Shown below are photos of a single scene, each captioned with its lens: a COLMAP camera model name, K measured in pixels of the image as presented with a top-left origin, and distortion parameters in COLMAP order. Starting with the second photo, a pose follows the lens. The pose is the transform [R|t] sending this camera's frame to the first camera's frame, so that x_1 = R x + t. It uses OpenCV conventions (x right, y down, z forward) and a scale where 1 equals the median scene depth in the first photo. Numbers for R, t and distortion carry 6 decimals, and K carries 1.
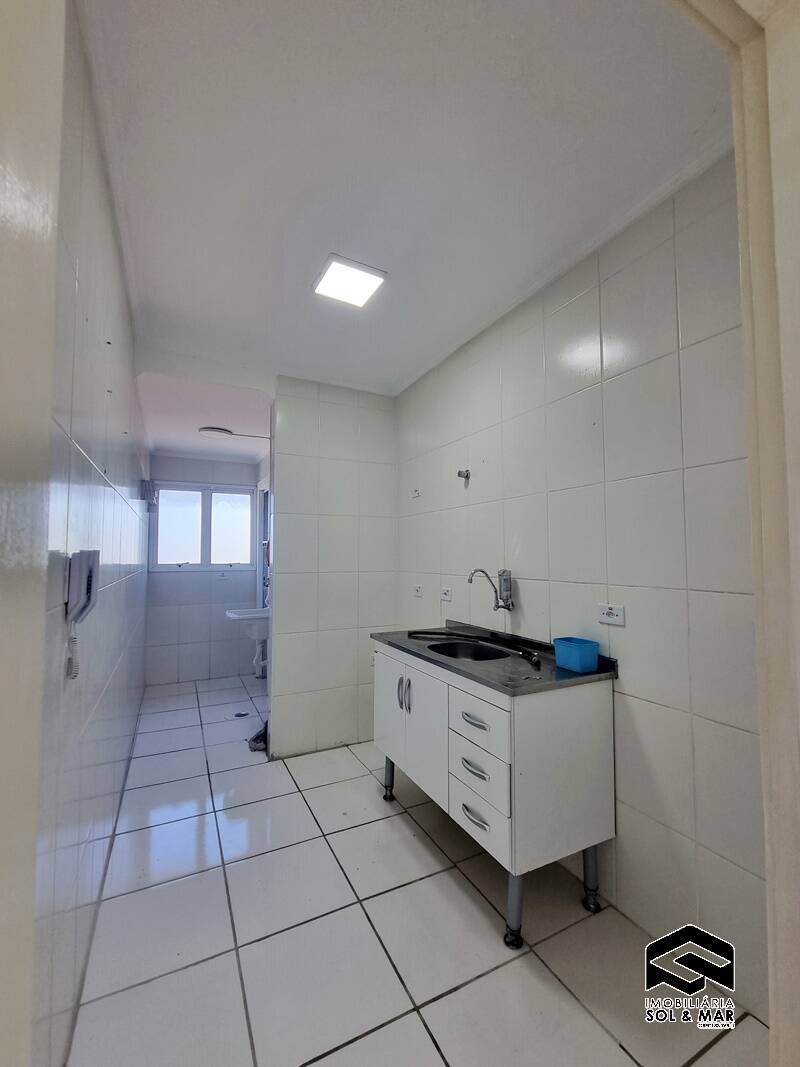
lens RADIAL K [[441.3, 0, 398.2], [0, 441.3, 537.3], [0, 0, 1]] dist [-0.001351, 0.000077]
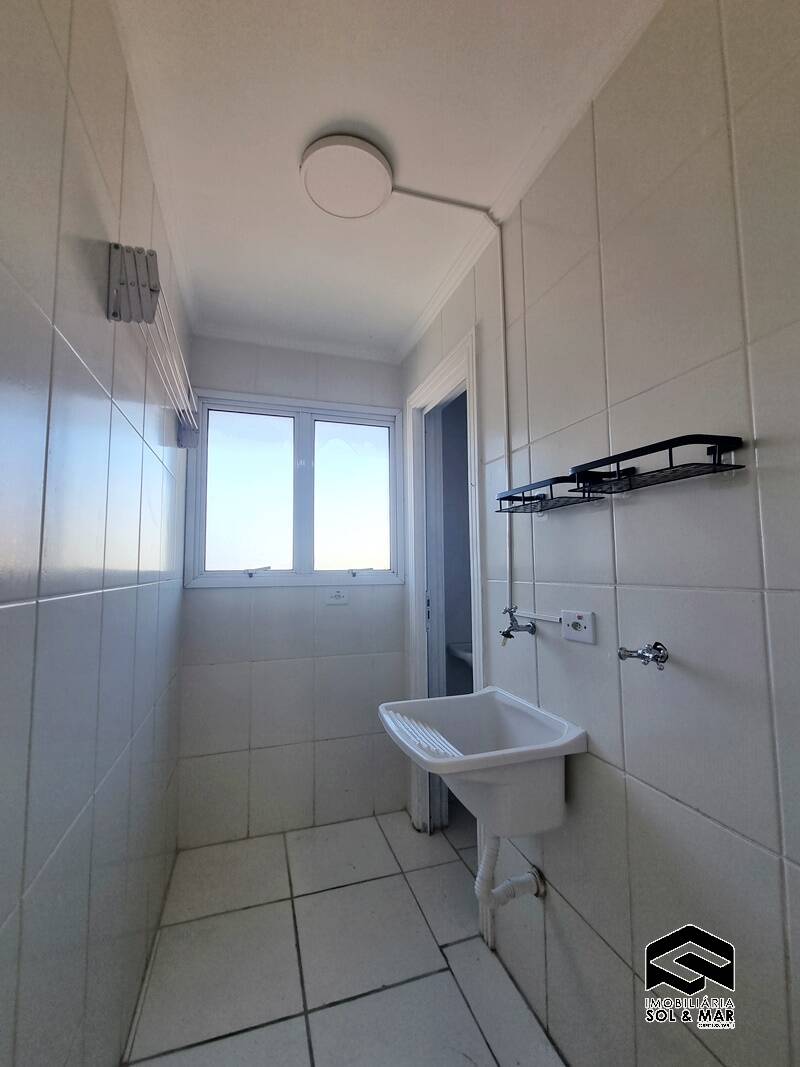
lens RADIAL K [[441.3, 0, 399.1], [0, 441.3, 532.4], [0, 0, 1]] dist [-0.001351, 0.000077]
pose [[0.992769, -0.013818, -0.119240, -0.277905], [0.010495, 0.999540, -0.028451, 0.034036], [0.119578, 0.026994, 0.992458, 0.544709]]
